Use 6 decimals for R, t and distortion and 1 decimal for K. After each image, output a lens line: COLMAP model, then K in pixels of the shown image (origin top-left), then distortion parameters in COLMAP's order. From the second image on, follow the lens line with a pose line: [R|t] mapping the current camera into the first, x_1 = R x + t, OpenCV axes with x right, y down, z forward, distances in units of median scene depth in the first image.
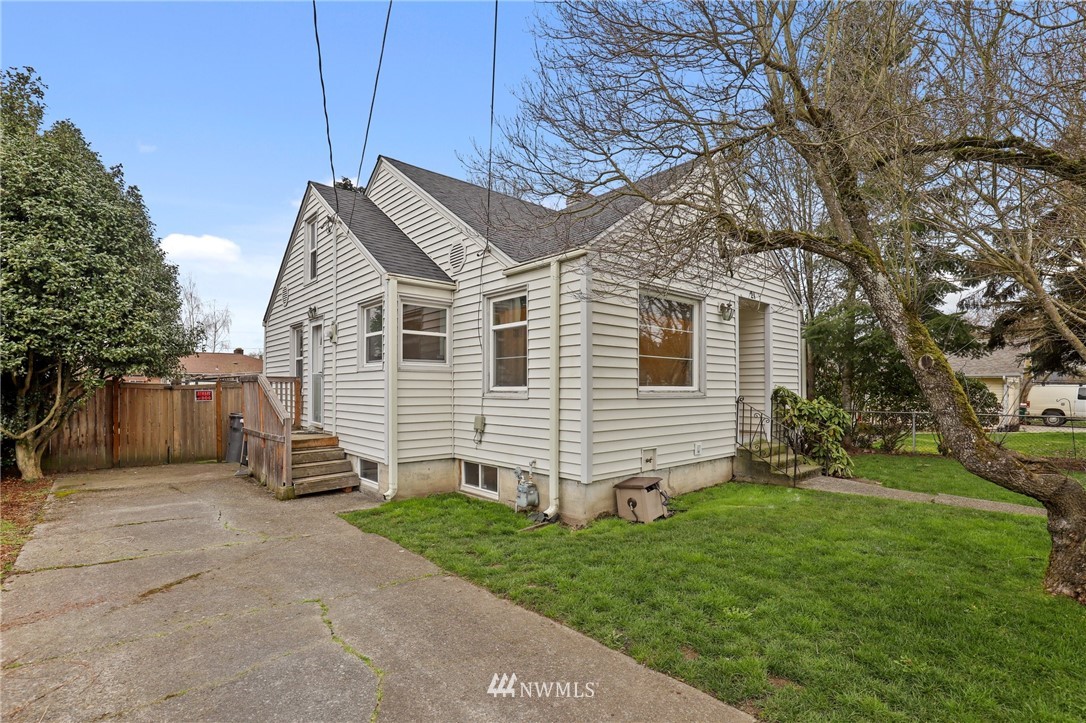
lens RADIAL K [[500.5, 0, 549.5], [0, 500.5, 371.1], [0, 0, 1]] dist [-0.026944, 0.002985]
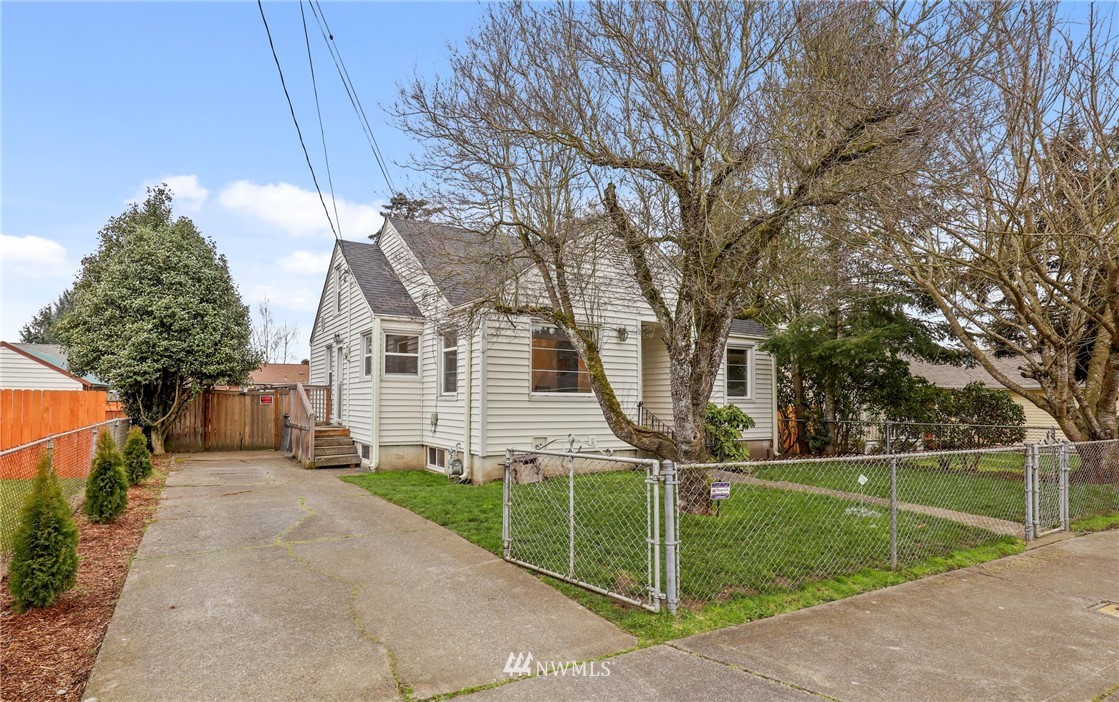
lens RADIAL K [[646.9, 0, 555.8], [0, 646.9, 350.6], [0, 0, 1]] dist [-0.042014, -0.002081]
pose [[0.977272, -0.011991, -0.211648, 0.548552], [0.002539, 0.998989, -0.044874, -0.003577], [0.211972, 0.043317, 0.976315, -0.668918]]
